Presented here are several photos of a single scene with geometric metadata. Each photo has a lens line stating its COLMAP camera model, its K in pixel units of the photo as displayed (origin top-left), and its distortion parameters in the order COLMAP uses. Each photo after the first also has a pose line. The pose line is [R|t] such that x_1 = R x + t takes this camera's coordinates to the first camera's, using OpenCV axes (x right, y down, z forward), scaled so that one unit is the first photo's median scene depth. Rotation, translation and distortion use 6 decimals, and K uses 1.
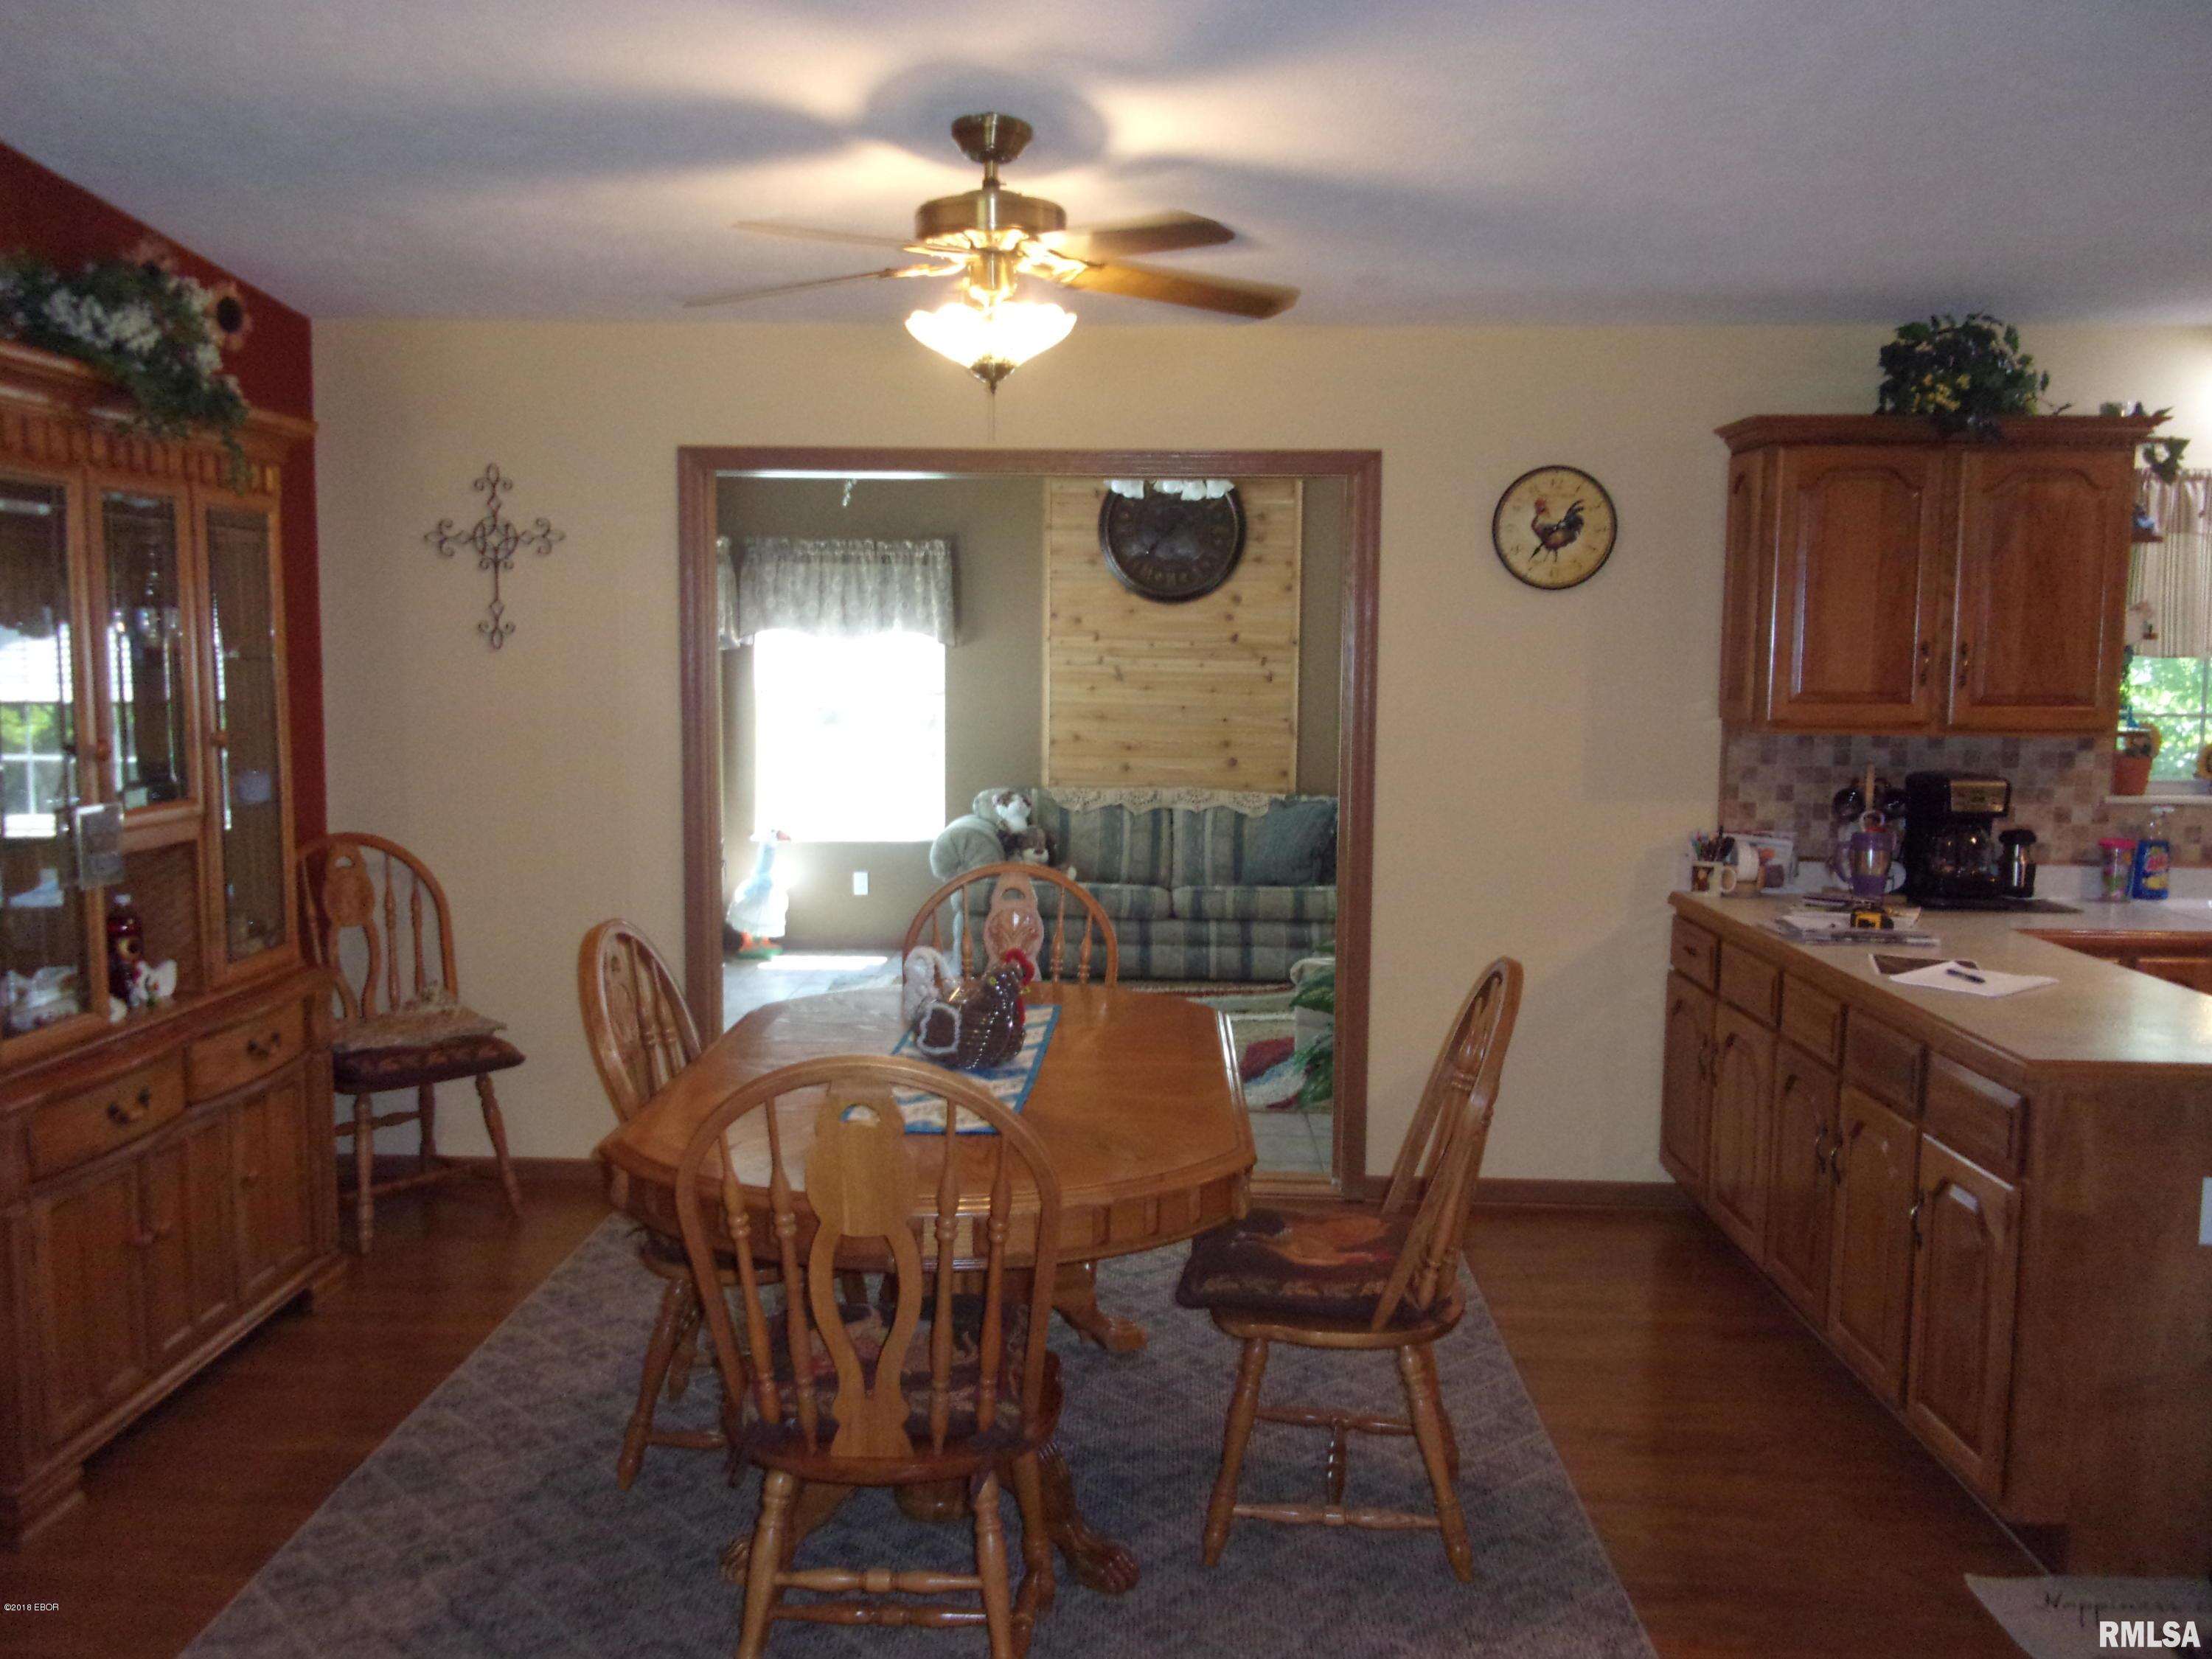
lens RADIAL K [[1861.3, 0, 1105.3], [0, 1861.3, 832.7], [0, 0, 1]] dist [0.020824, -0.036094]
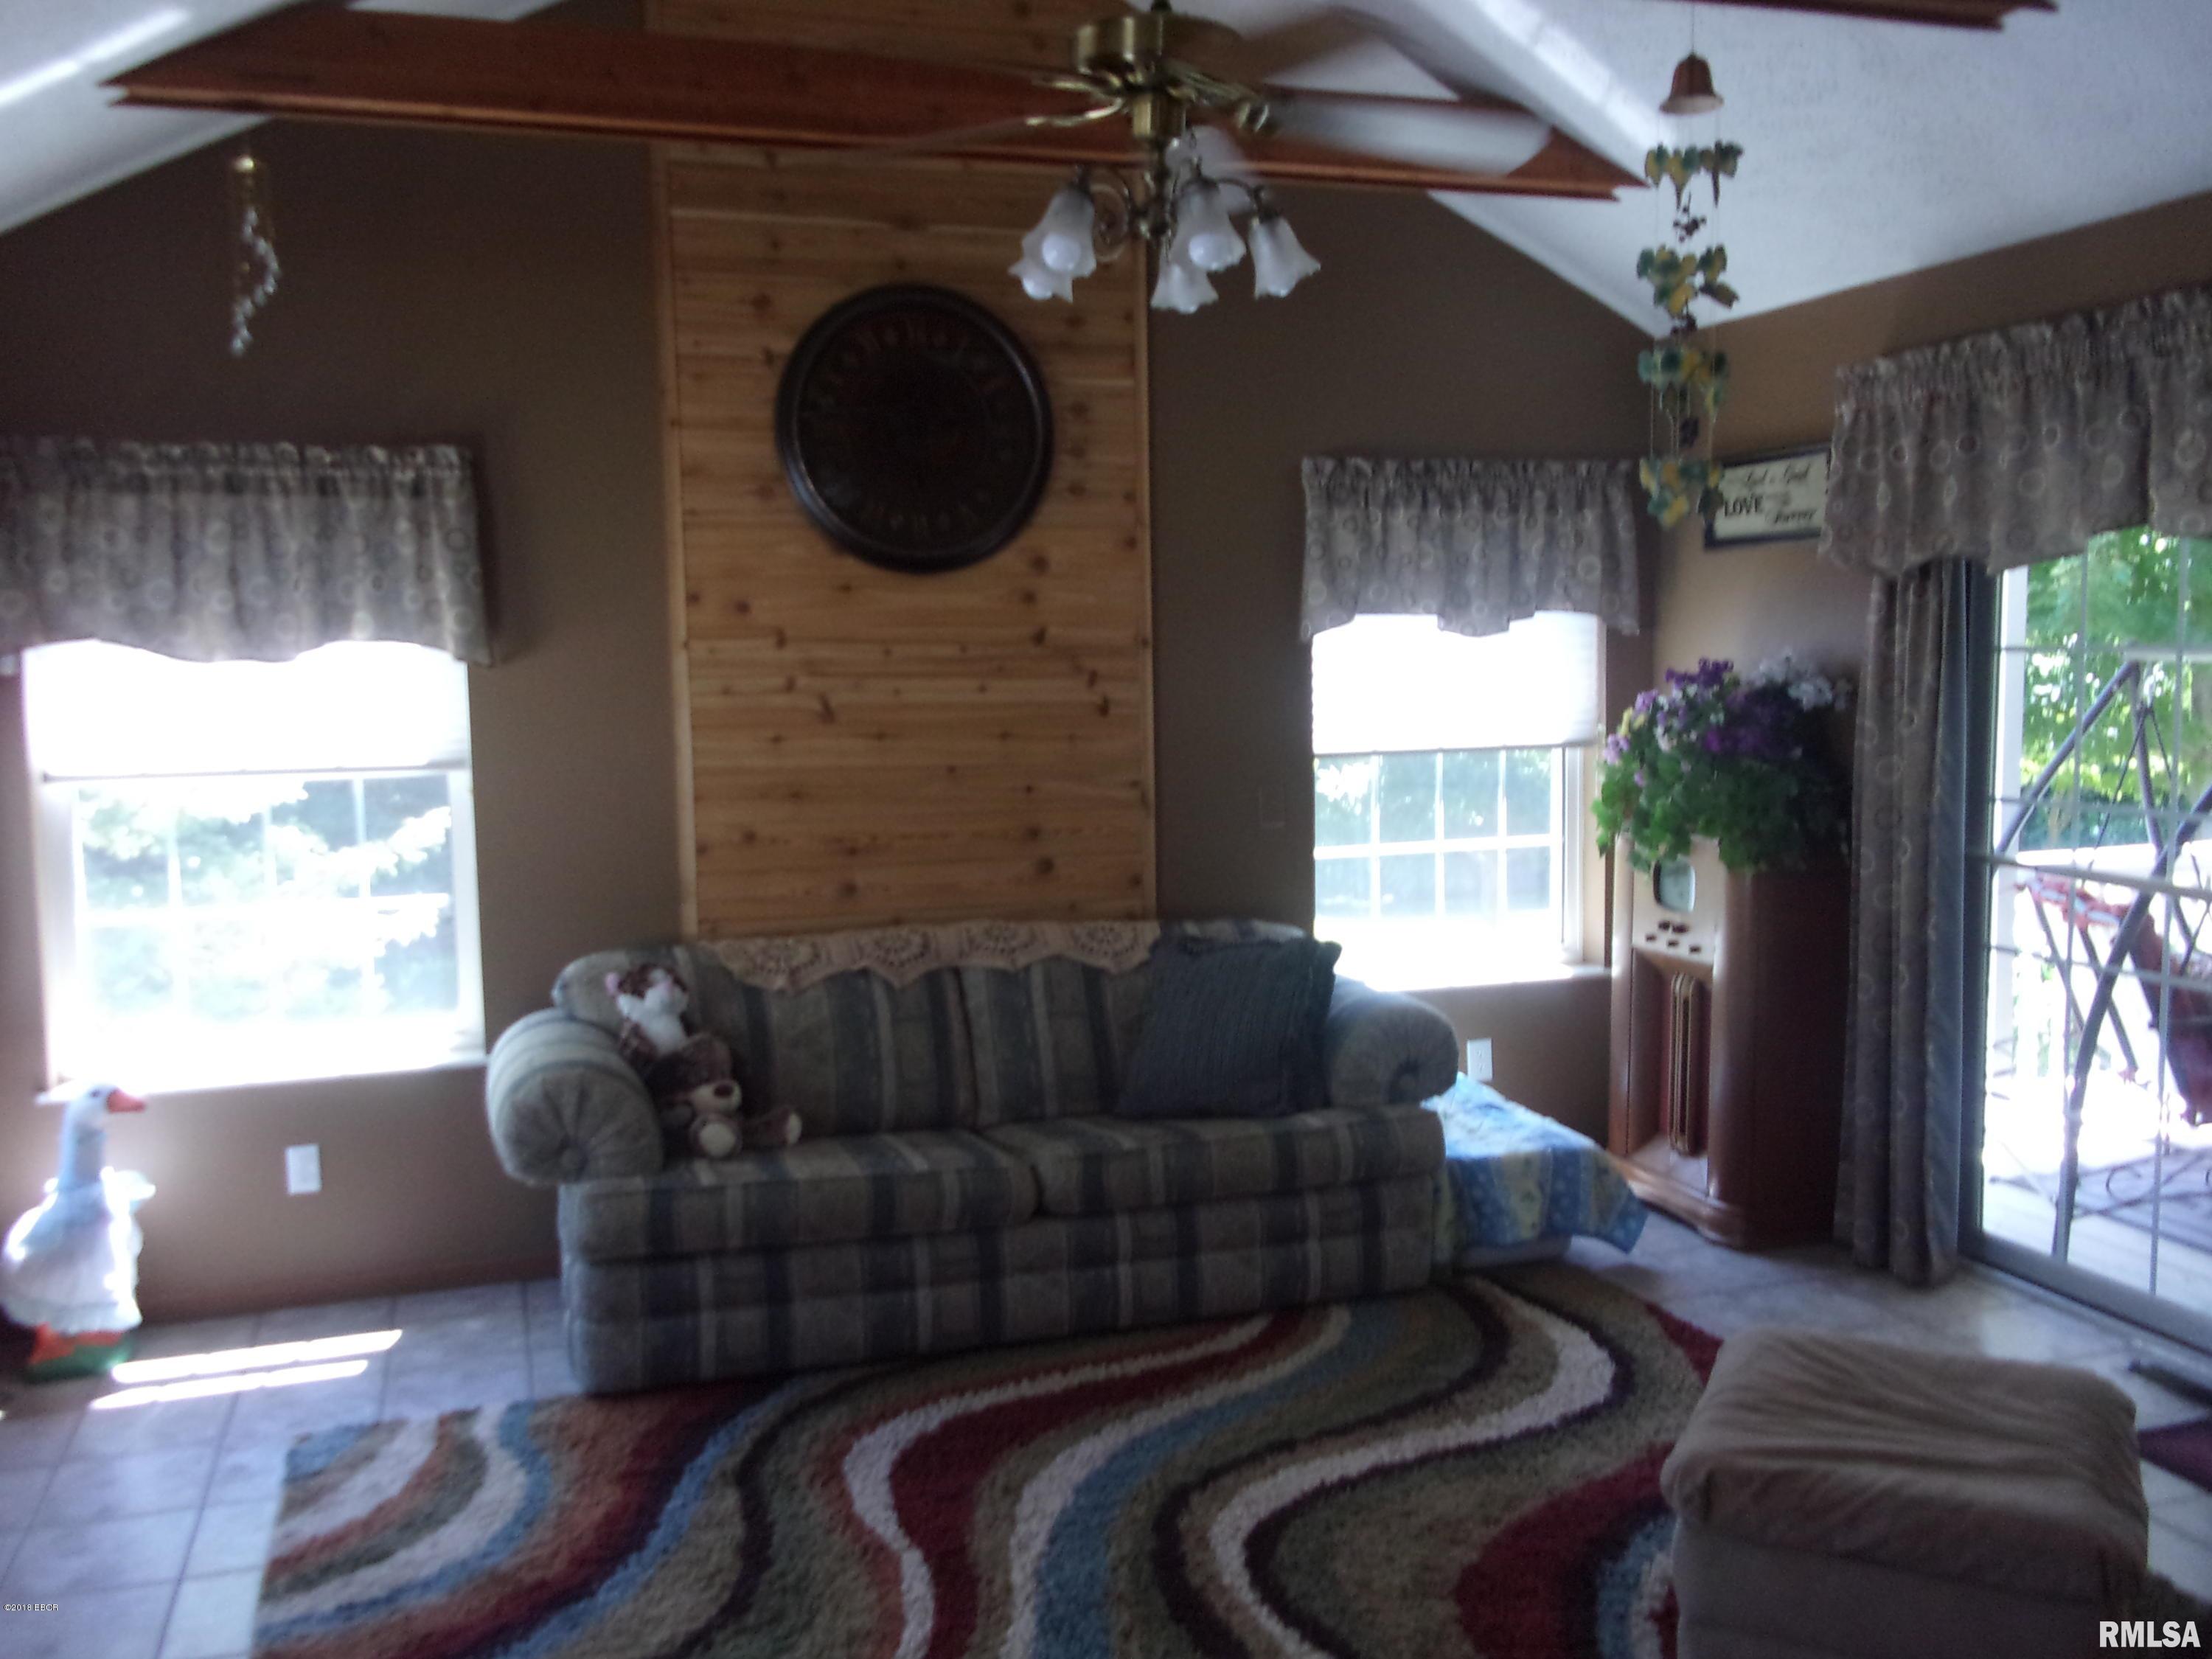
lens RADIAL K [[1861.3, 0, 1107.2], [0, 1861.3, 818.9], [0, 0, 1]] dist [0.020824, -0.036094]
pose [[0.940151, -0.055924, 0.336139, -0.095846], [0.058339, 0.998293, 0.002918, -0.052583], [-0.335728, 0.016866, 0.941808, 0.491140]]
